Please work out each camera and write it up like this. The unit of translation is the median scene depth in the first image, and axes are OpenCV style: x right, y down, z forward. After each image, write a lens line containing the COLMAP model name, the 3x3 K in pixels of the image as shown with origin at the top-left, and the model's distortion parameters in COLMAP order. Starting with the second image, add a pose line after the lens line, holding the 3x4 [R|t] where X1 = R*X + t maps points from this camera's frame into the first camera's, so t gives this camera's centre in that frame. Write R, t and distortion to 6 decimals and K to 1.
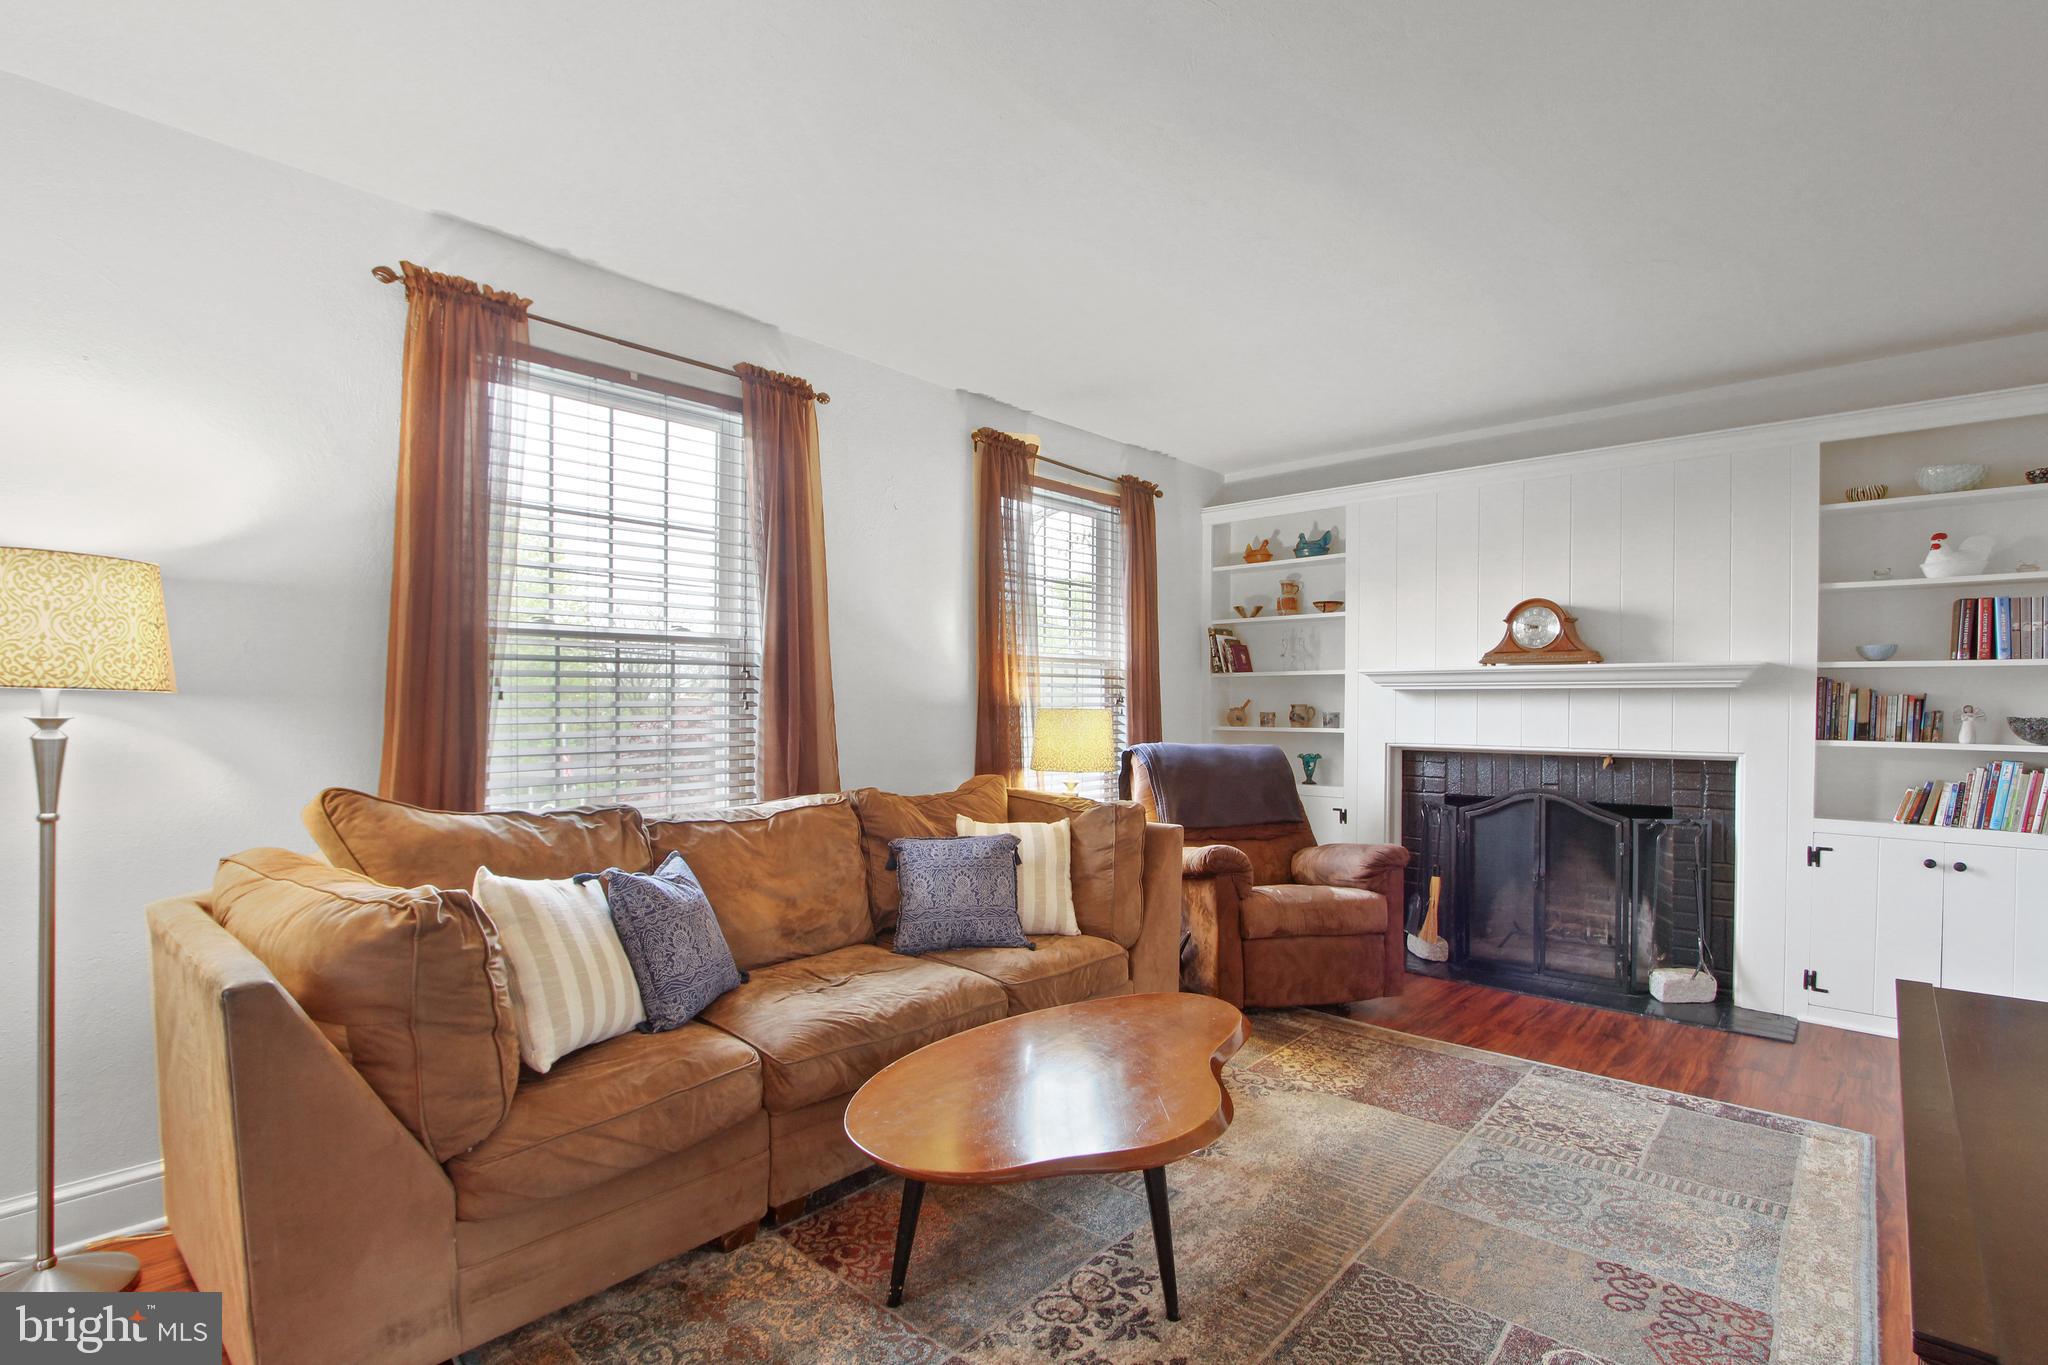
lens RADIAL K [[978.4, 0, 1030.6], [0, 978.4, 682.7], [0, 0, 1]] dist [-0.012349, 0.000246]
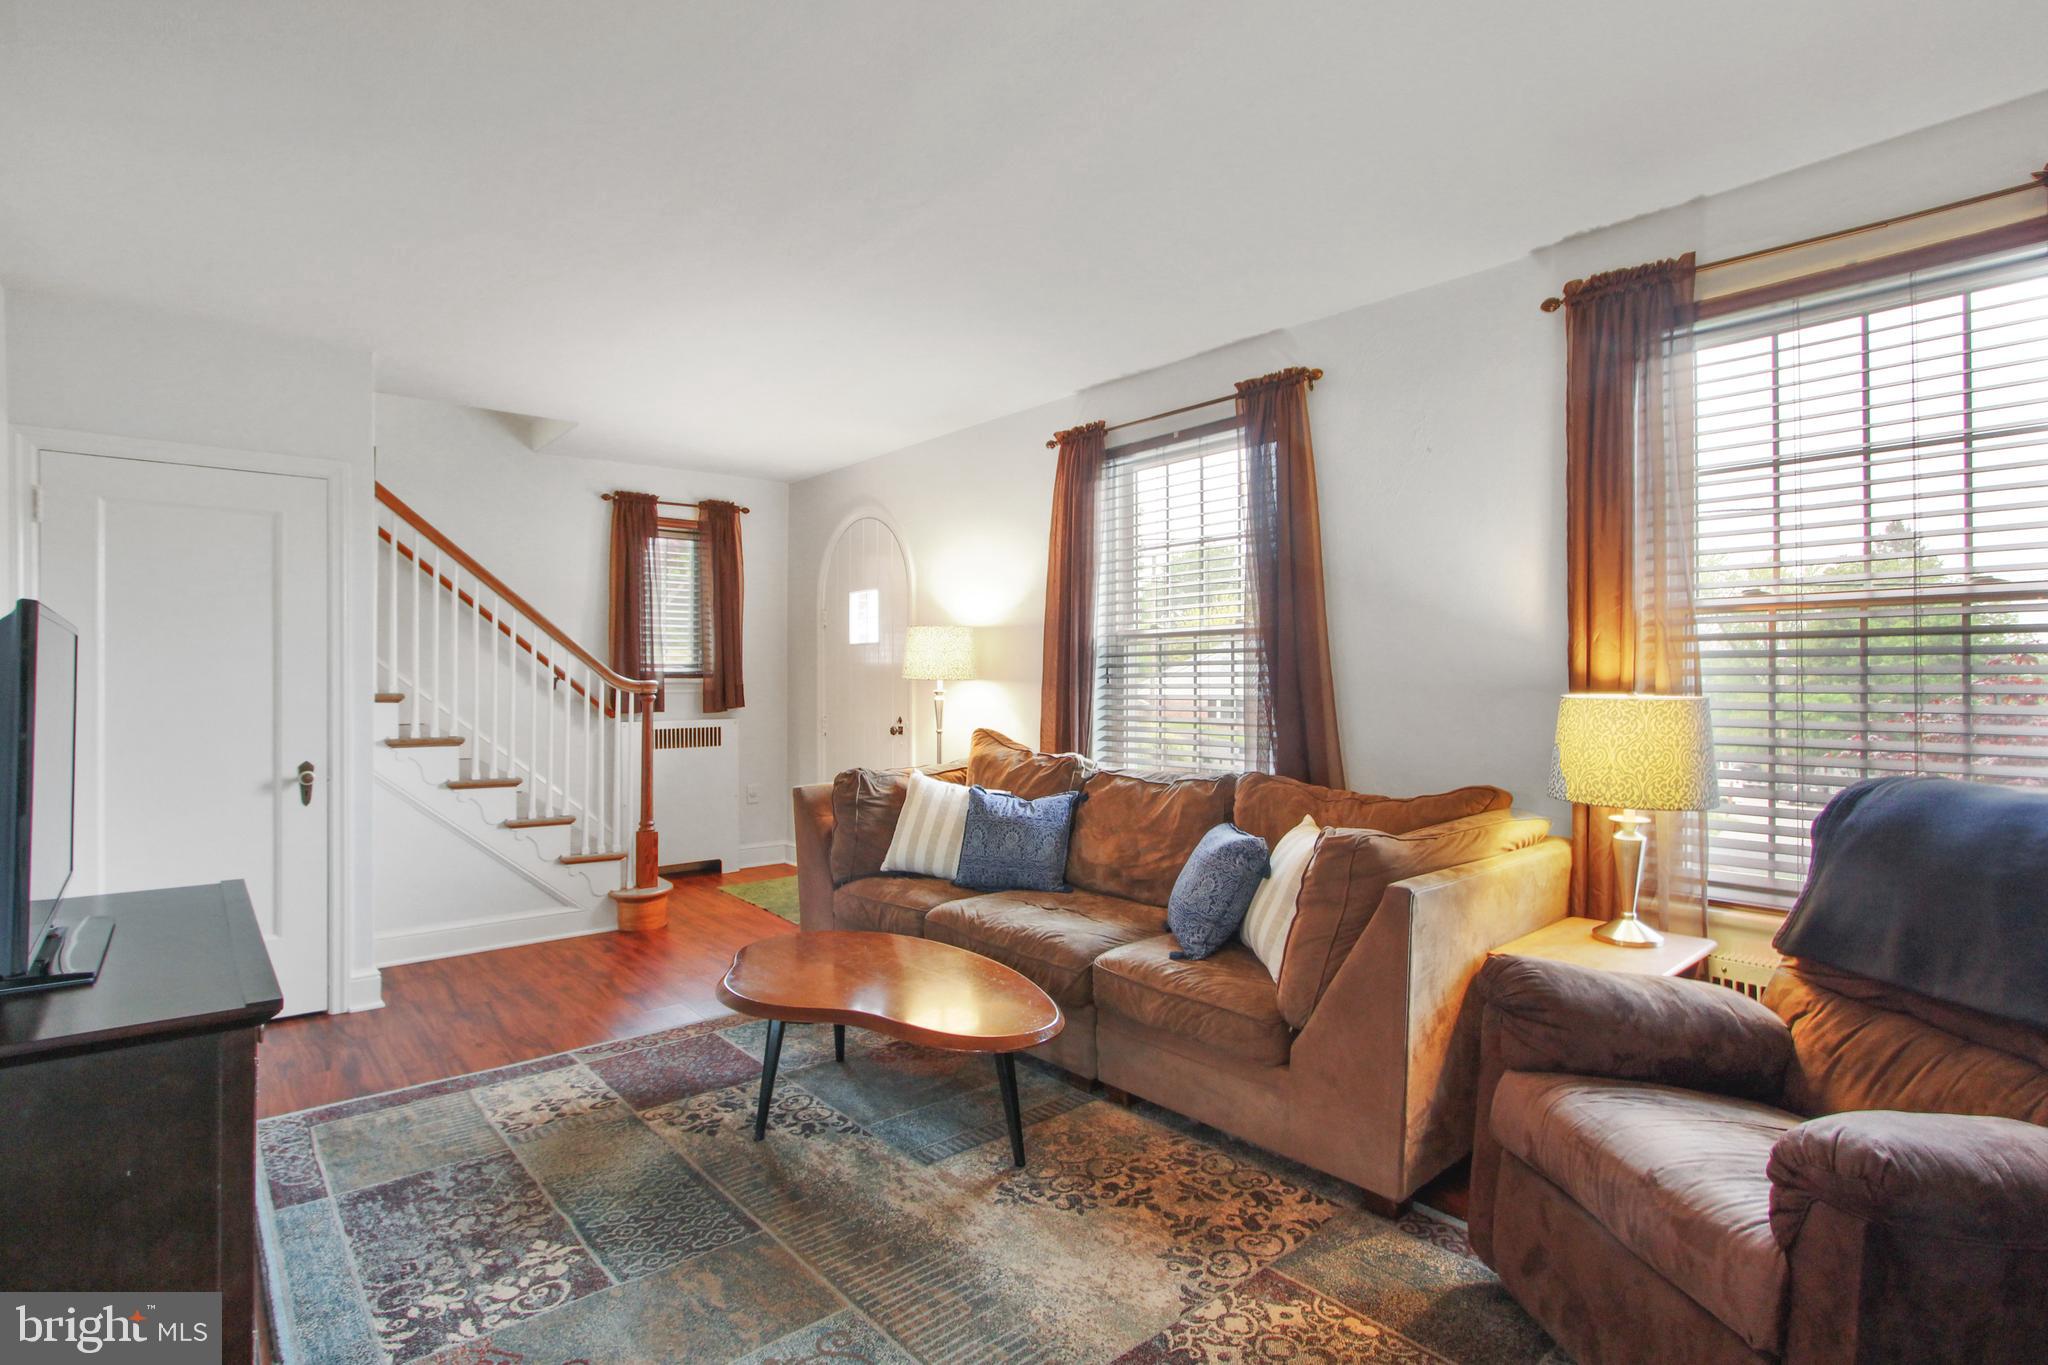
lens RADIAL K [[959.6, 0, 1027.1], [0, 959.6, 652.3], [0, 0, 1]] dist [-0.054458, 0.000005]
pose [[-0.129111, -0.035233, -0.991004, 0.829636], [0.016422, 0.999156, -0.037663, 0.020432], [0.991494, -0.021137, -0.128423, 0.909308]]
